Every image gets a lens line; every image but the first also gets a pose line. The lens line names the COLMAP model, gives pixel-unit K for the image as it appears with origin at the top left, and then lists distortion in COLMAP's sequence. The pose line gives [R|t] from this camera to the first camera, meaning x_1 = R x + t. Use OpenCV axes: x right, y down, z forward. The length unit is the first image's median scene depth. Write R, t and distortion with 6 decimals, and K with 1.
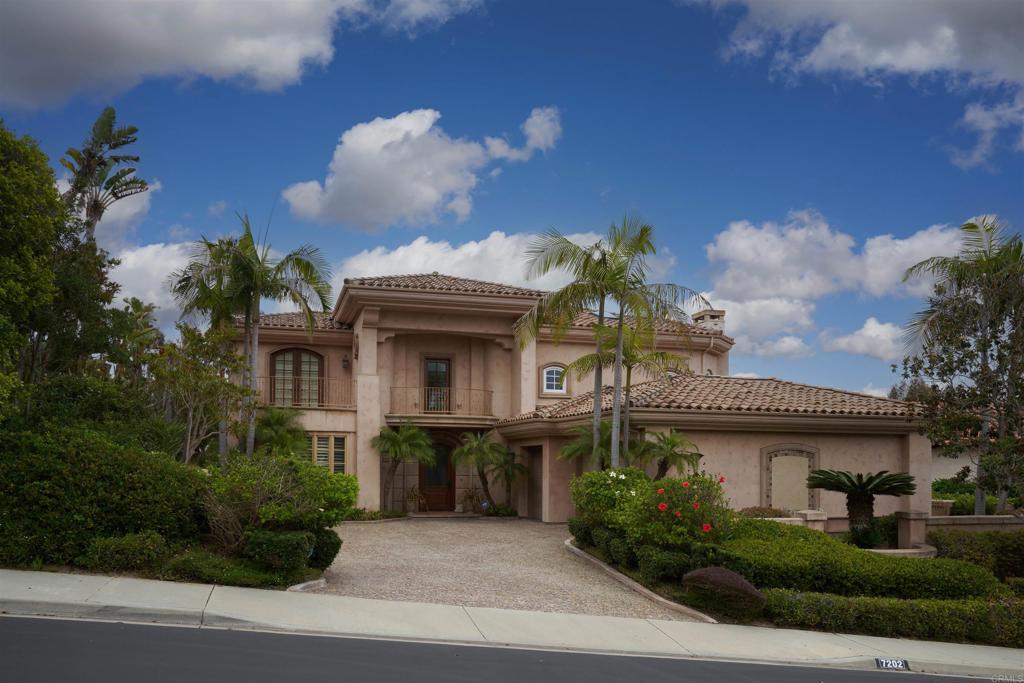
lens RADIAL K [[725.0, 0, 511.1], [0, 725.0, 464.5], [0, 0, 1]] dist [-0.001587, -0.000275]
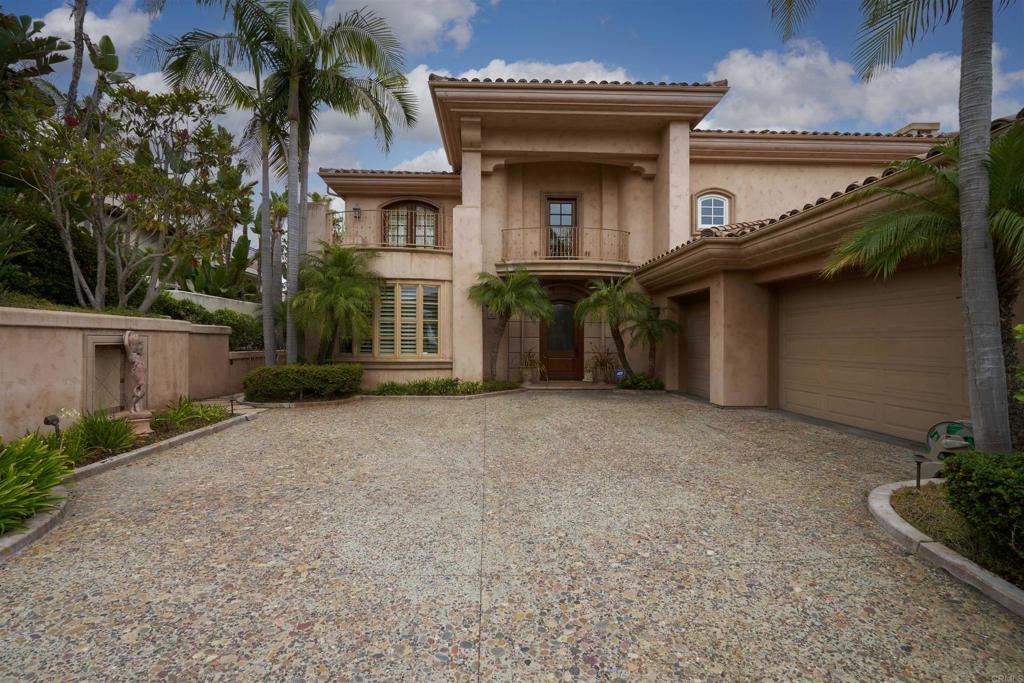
lens RADIAL K [[472.7, 0, 512.0], [0, 472.7, 341.5], [0, 0, 1]] dist [0.000145, 0.000062]
pose [[0.967055, -0.004558, -0.254527, -0.019593], [0.005553, 0.999979, 0.003190, 0.018693], [0.254507, -0.004498, 0.967060, 0.484956]]
